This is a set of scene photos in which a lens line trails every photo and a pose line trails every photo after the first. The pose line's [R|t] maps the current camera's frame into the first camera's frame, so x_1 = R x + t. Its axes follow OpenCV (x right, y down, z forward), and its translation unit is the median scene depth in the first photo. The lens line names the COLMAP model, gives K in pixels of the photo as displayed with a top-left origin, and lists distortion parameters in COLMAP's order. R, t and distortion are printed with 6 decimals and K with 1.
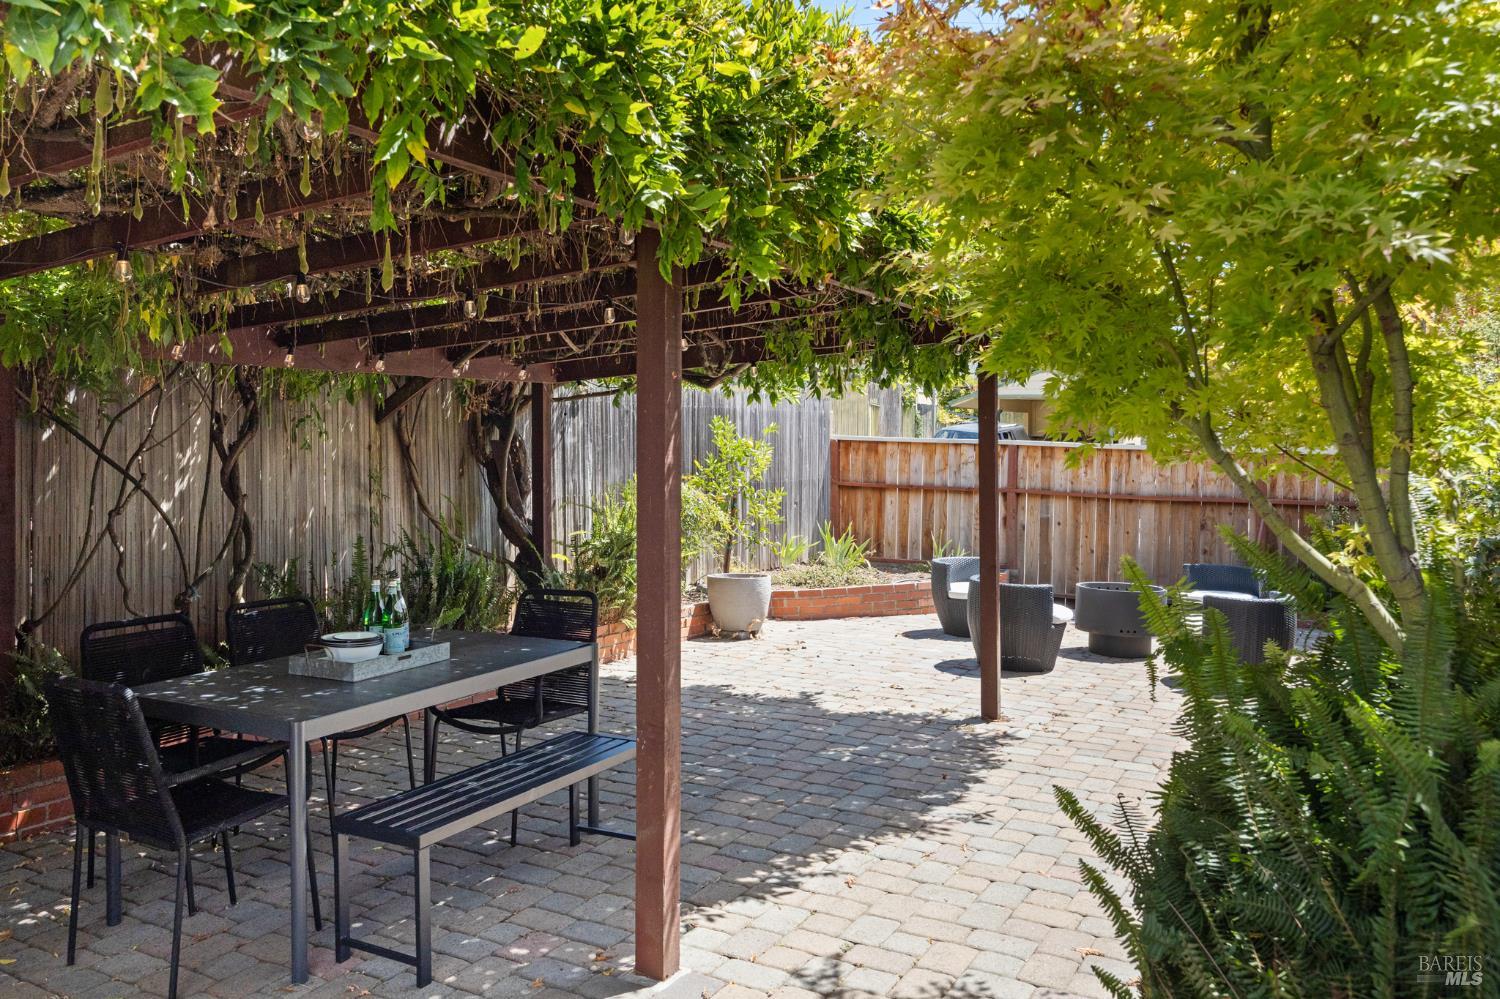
lens RADIAL K [[1148.4, 0, 708.5], [0, 1148.4, 450.9], [0, 0, 1]] dist [0.000420, 0.005682]
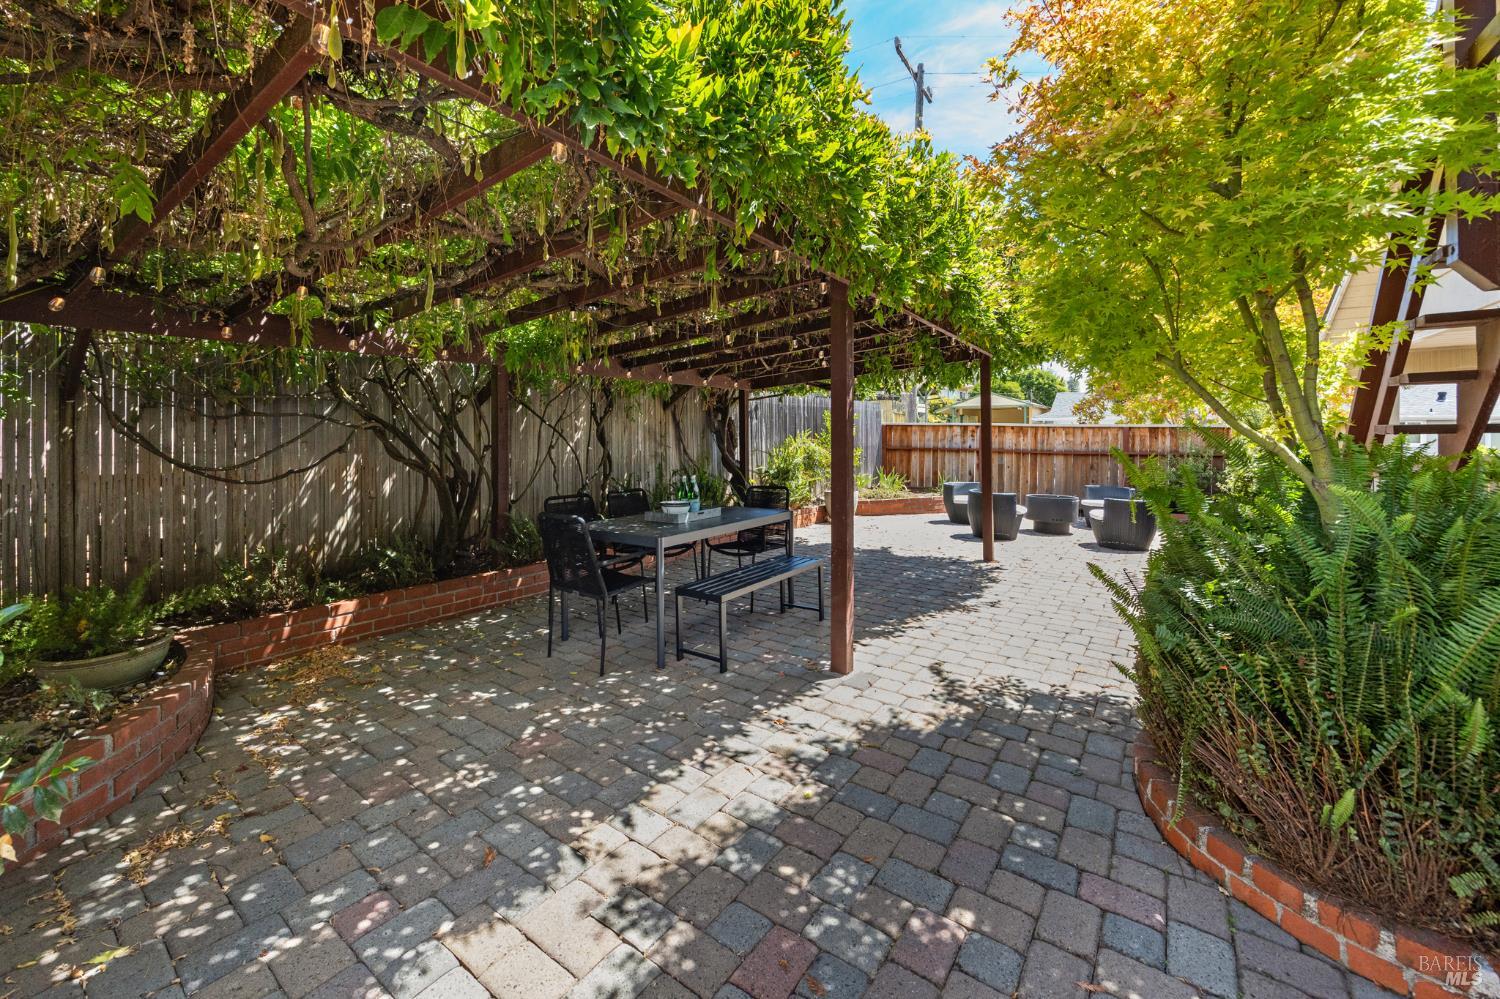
lens RADIAL K [[583.4, 0, 732.9], [0, 583.4, 441.1], [0, 0, 1]] dist [0.002075, 0.000292]
pose [[0.993136, -0.007590, -0.116721, -0.055940], [0.007486, 0.999971, -0.001330, 0.035086], [0.116728, 0.000447, 0.993164, 0.002952]]
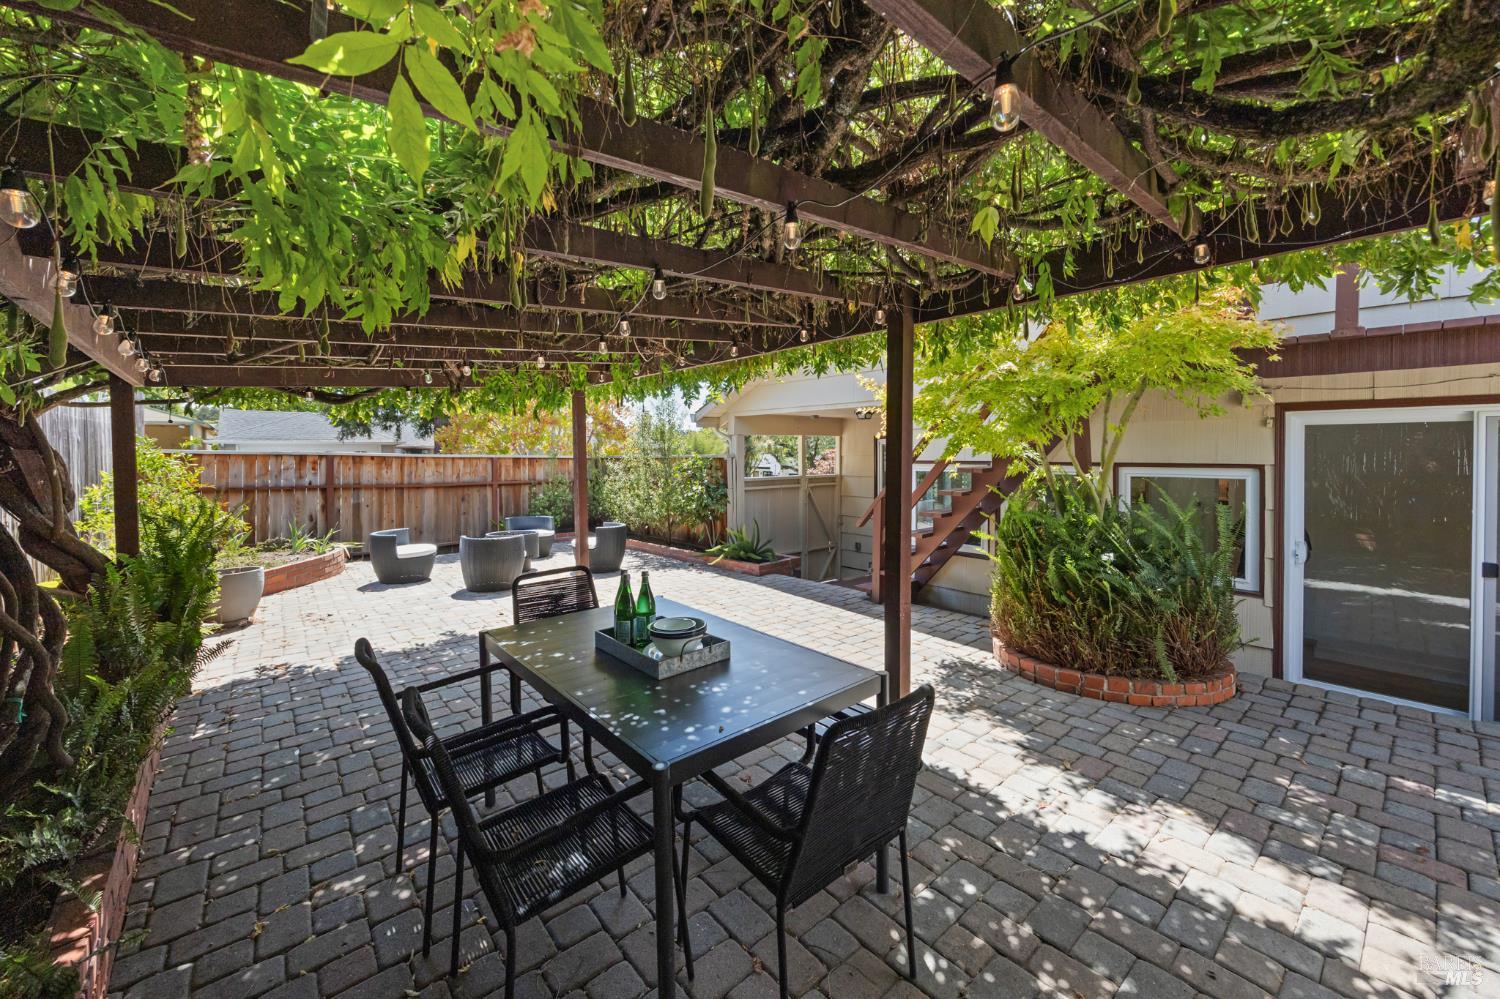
lens RADIAL K [[583.4, 0, 760.0], [0, 583.4, 461.8], [0, 0, 1]] dist [0.002075, 0.000292]
pose [[0.335517, -0.020425, 0.941813, -0.476281], [0.016320, 0.999741, 0.015868, 0.000186], [-0.941893, 0.010046, 0.335764, 0.444399]]
